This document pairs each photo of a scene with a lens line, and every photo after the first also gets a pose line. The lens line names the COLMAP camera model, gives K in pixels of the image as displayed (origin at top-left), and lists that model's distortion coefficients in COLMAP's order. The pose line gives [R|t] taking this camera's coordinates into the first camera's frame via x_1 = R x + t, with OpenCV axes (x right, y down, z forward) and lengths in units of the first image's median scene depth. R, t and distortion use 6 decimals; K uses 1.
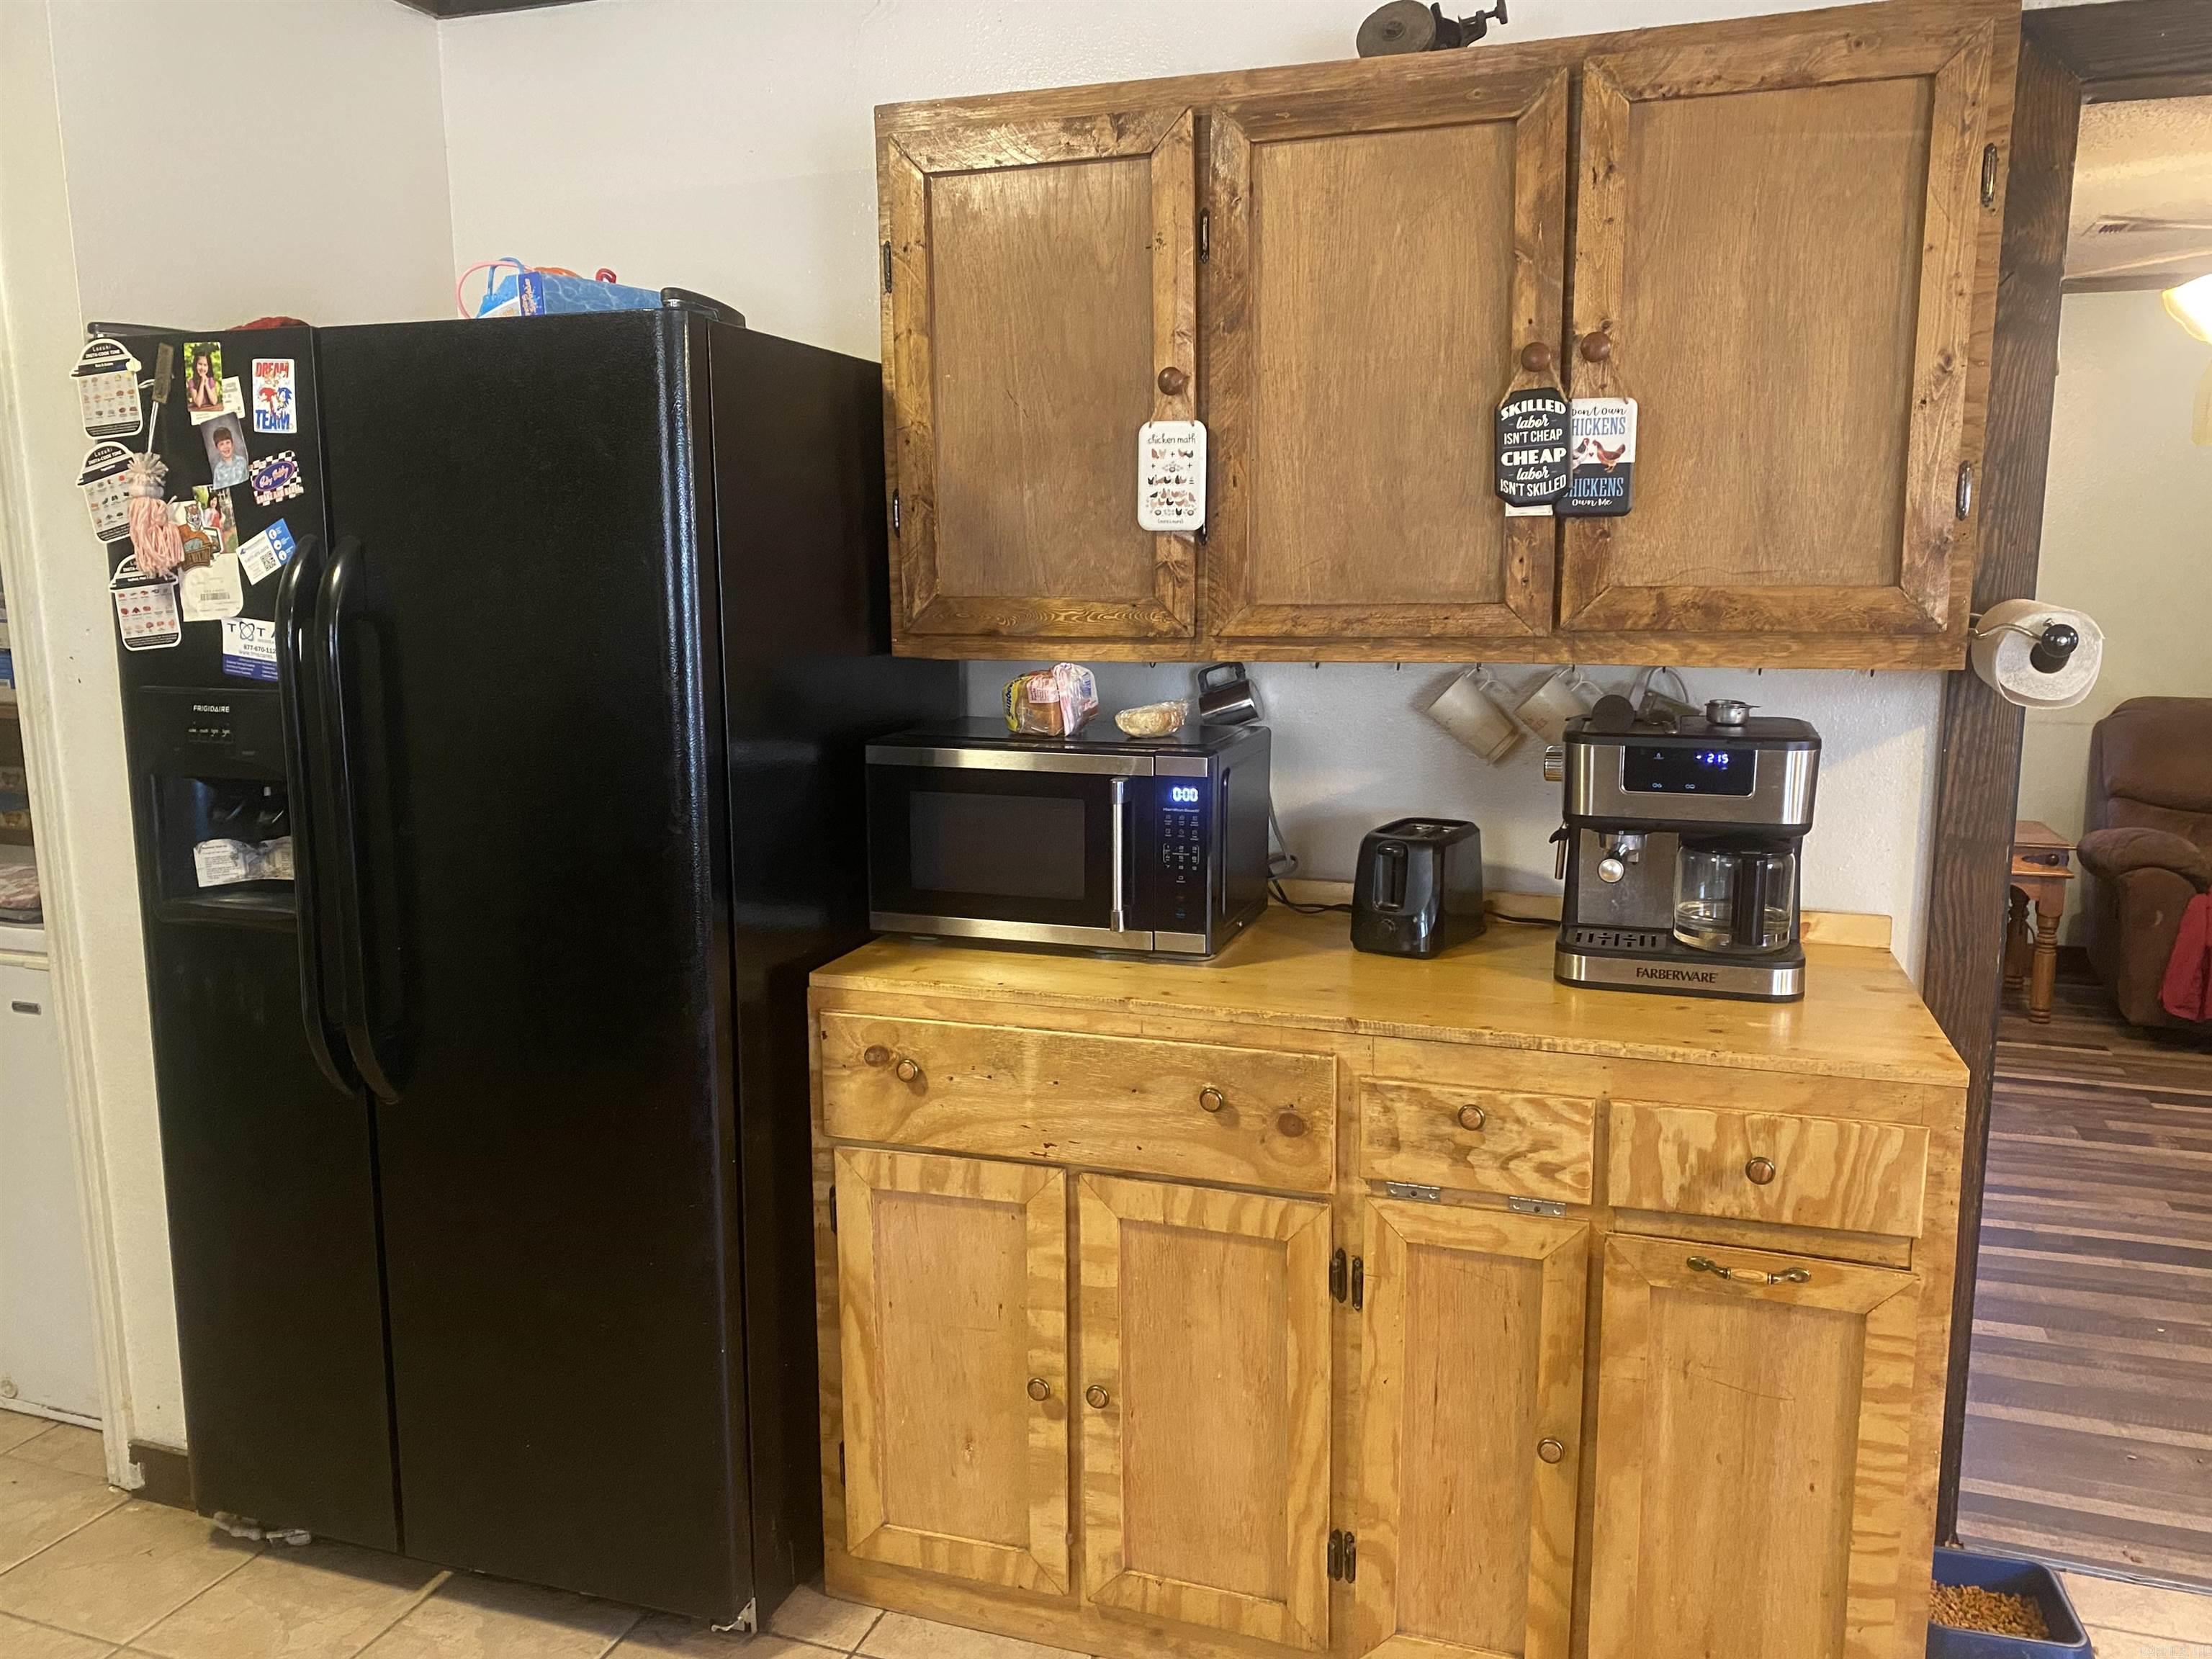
lens RADIAL K [[1657.4, 0, 1106.0], [0, 1657.4, 829.5], [0, 0, 1]] dist [0.004915, 0.001826]
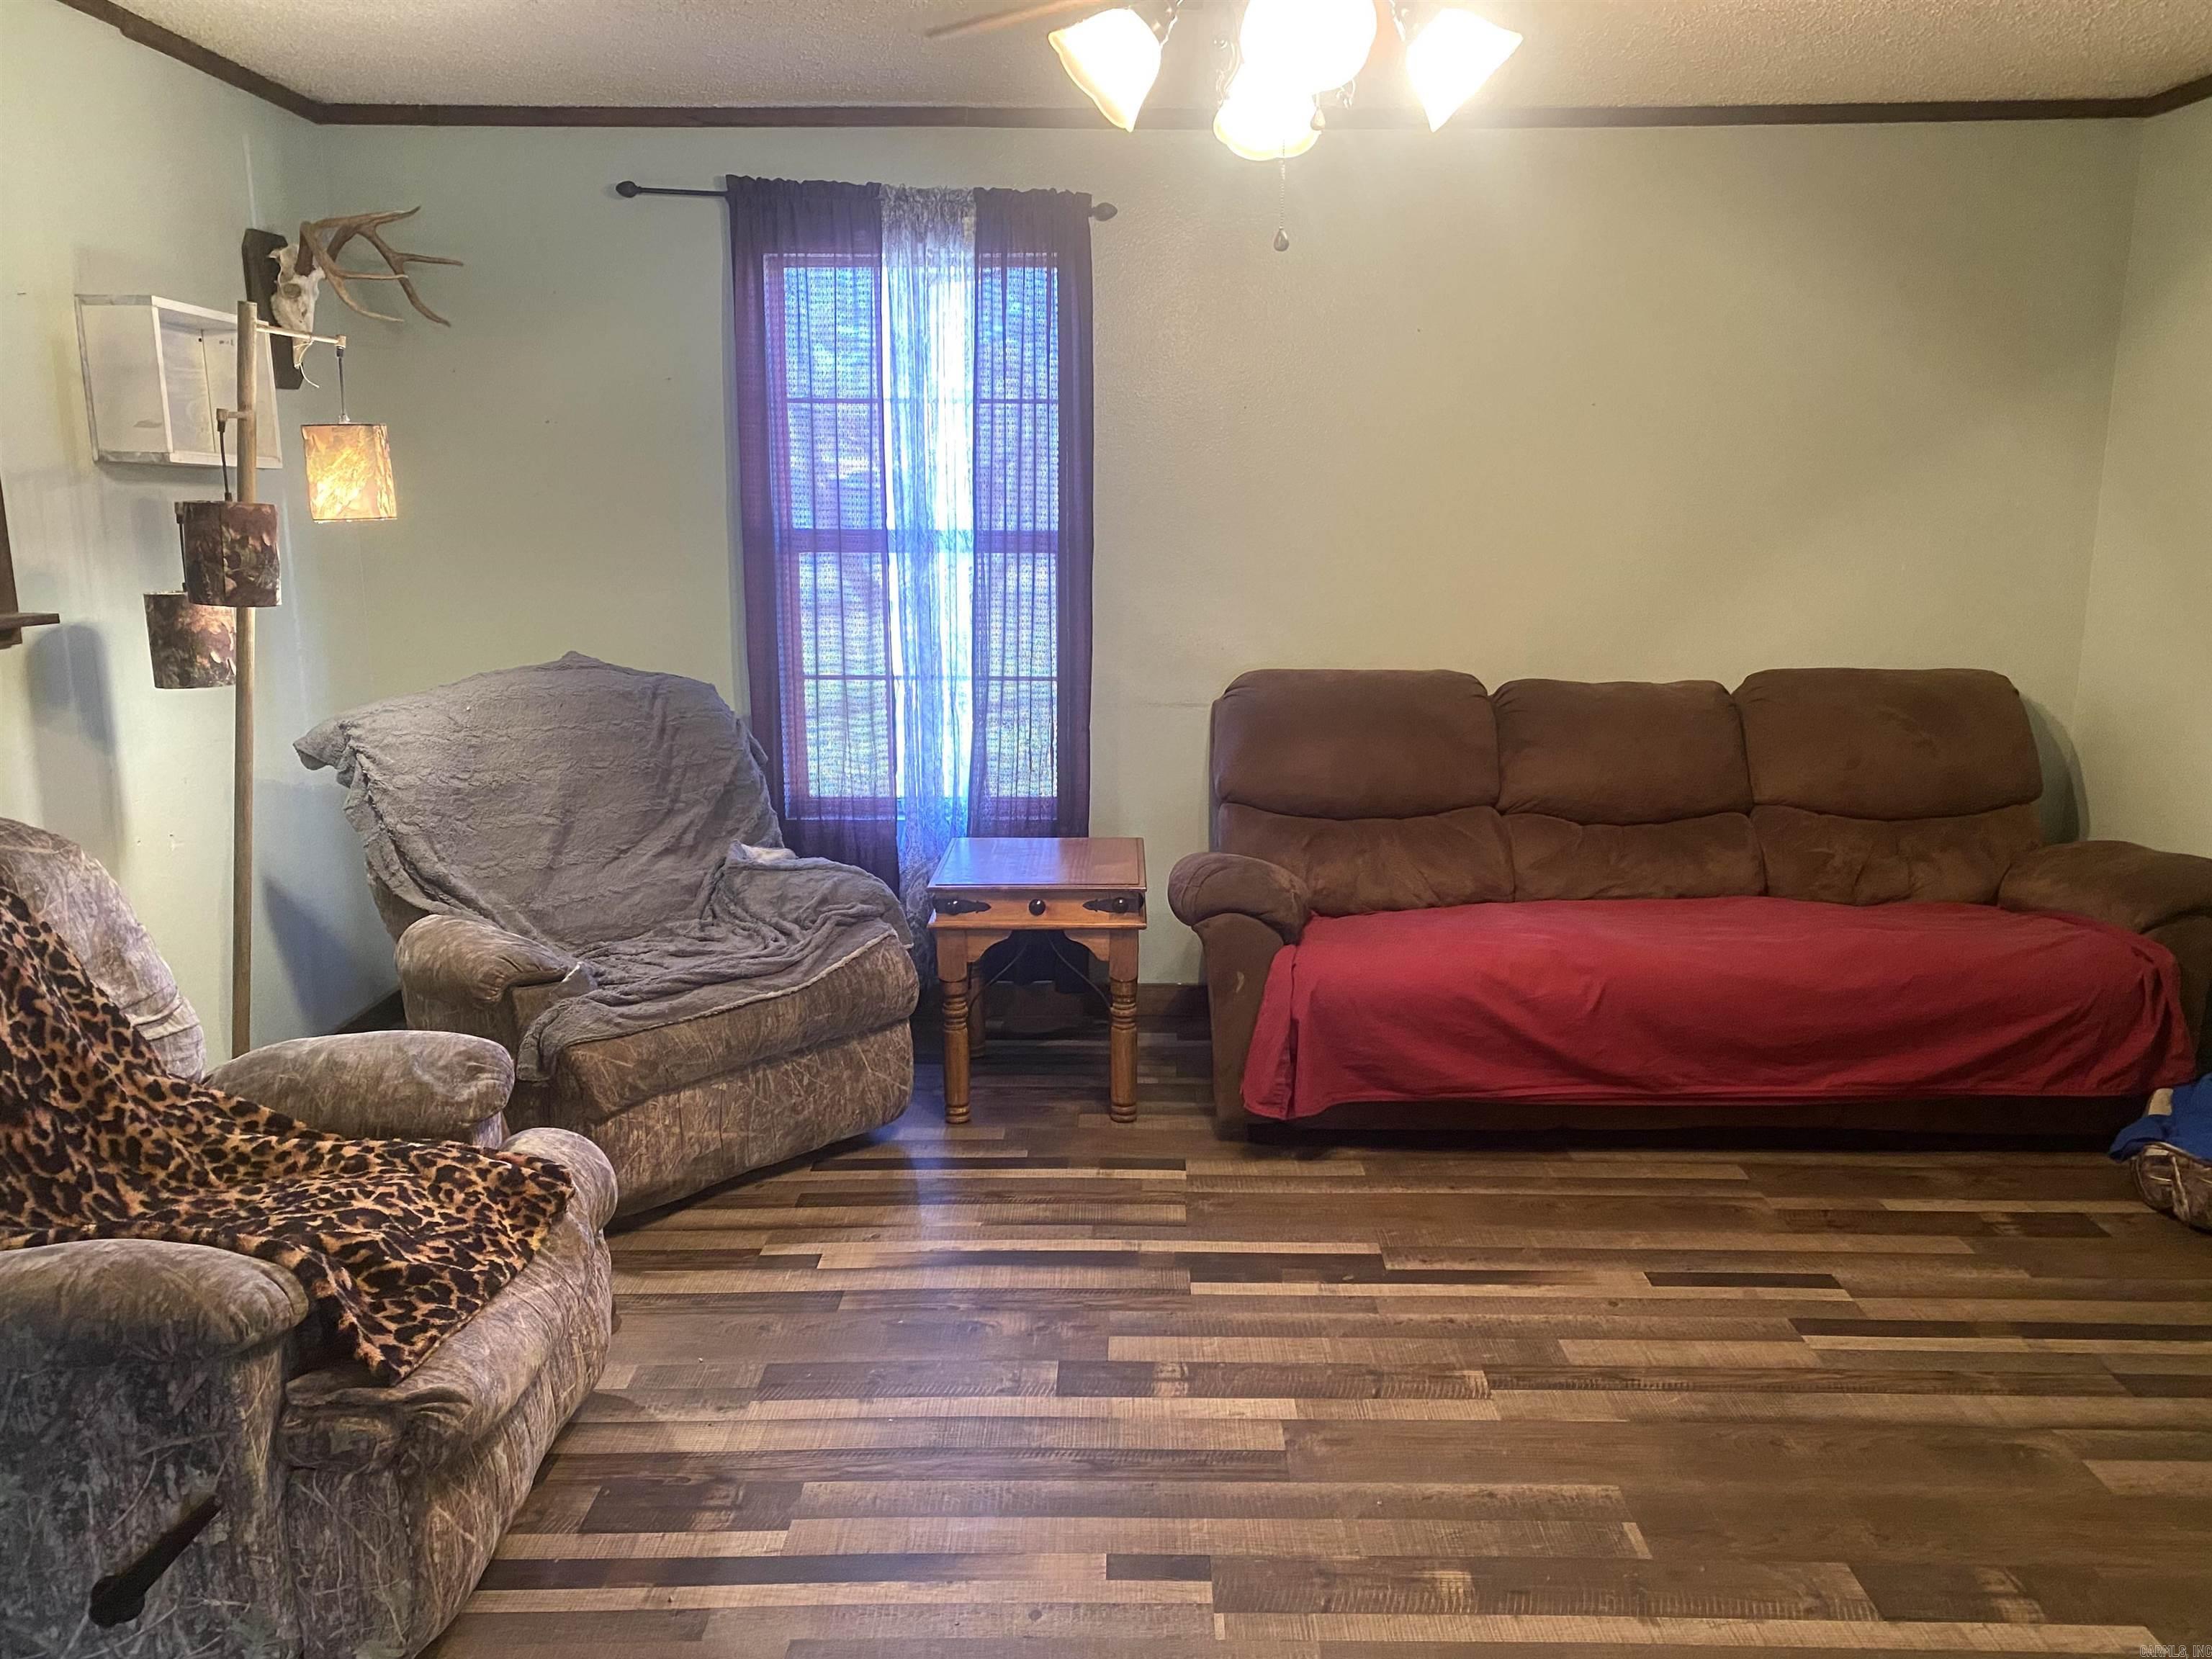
lens RADIAL K [[1645.5, 0, 1106.0], [0, 1645.5, 829.5], [0, 0, 1]] dist [0.028791, 0.000444]
pose [[0.944904, -0.059276, 0.321937, 0.359936], [0.046411, 0.997793, 0.047498, -0.053566], [-0.324042, -0.029939, 0.945569, 0.344296]]
